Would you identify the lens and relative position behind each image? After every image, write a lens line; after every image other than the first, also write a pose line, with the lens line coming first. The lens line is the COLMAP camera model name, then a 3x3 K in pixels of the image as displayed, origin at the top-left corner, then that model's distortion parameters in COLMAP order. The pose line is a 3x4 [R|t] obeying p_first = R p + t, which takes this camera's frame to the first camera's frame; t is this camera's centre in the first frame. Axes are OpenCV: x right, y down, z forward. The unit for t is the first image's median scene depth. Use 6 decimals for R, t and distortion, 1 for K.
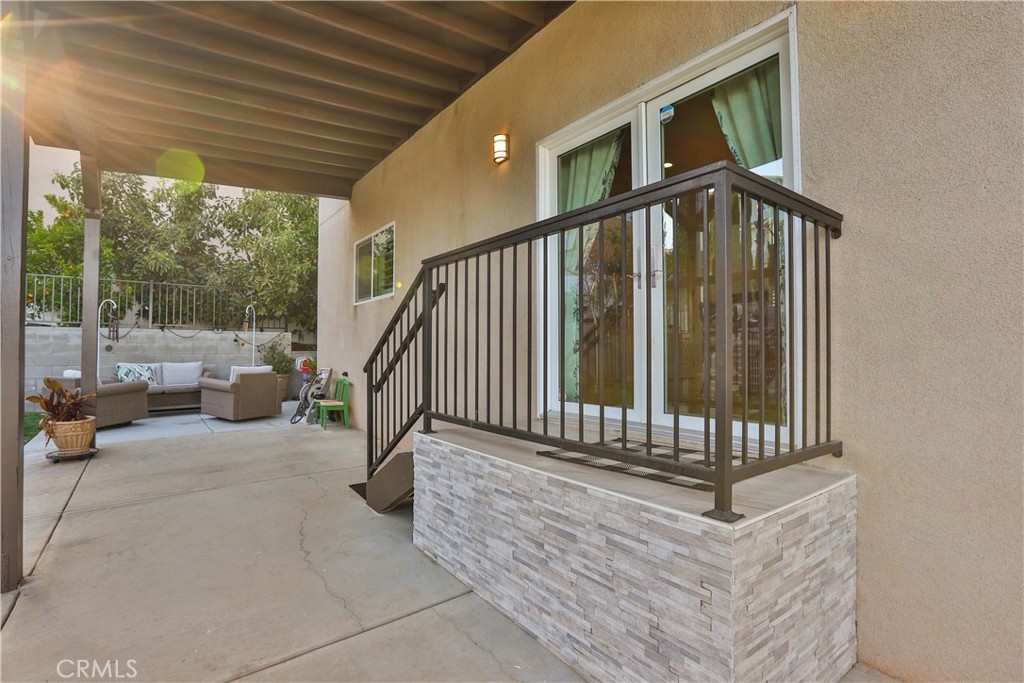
lens RADIAL K [[485.5, 0, 512.0], [0, 485.5, 341.5], [0, 0, 1]] dist [-0.025065, 0.000197]
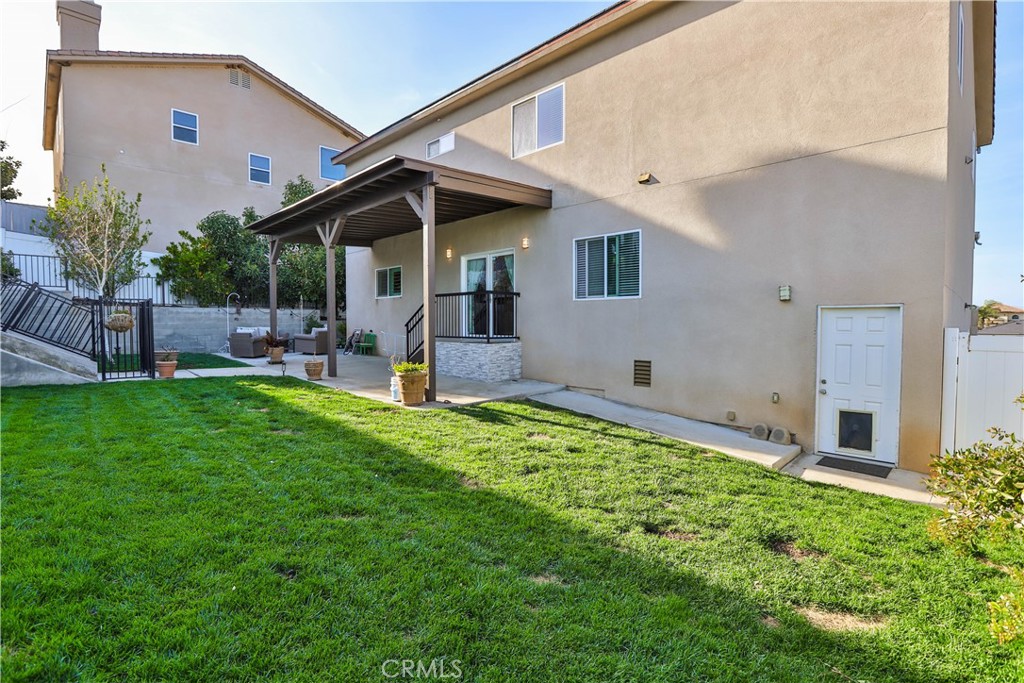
lens RADIAL K [[485.5, 0, 512.0], [0, 485.5, 341.5], [0, 0, 1]] dist [-0.025065, 0.000197]
pose [[0.989389, -0.007538, 0.145092, -0.063906], [-0.001401, 0.998112, 0.061406, -0.026183], [-0.145281, -0.060957, 0.987511, -1.699082]]
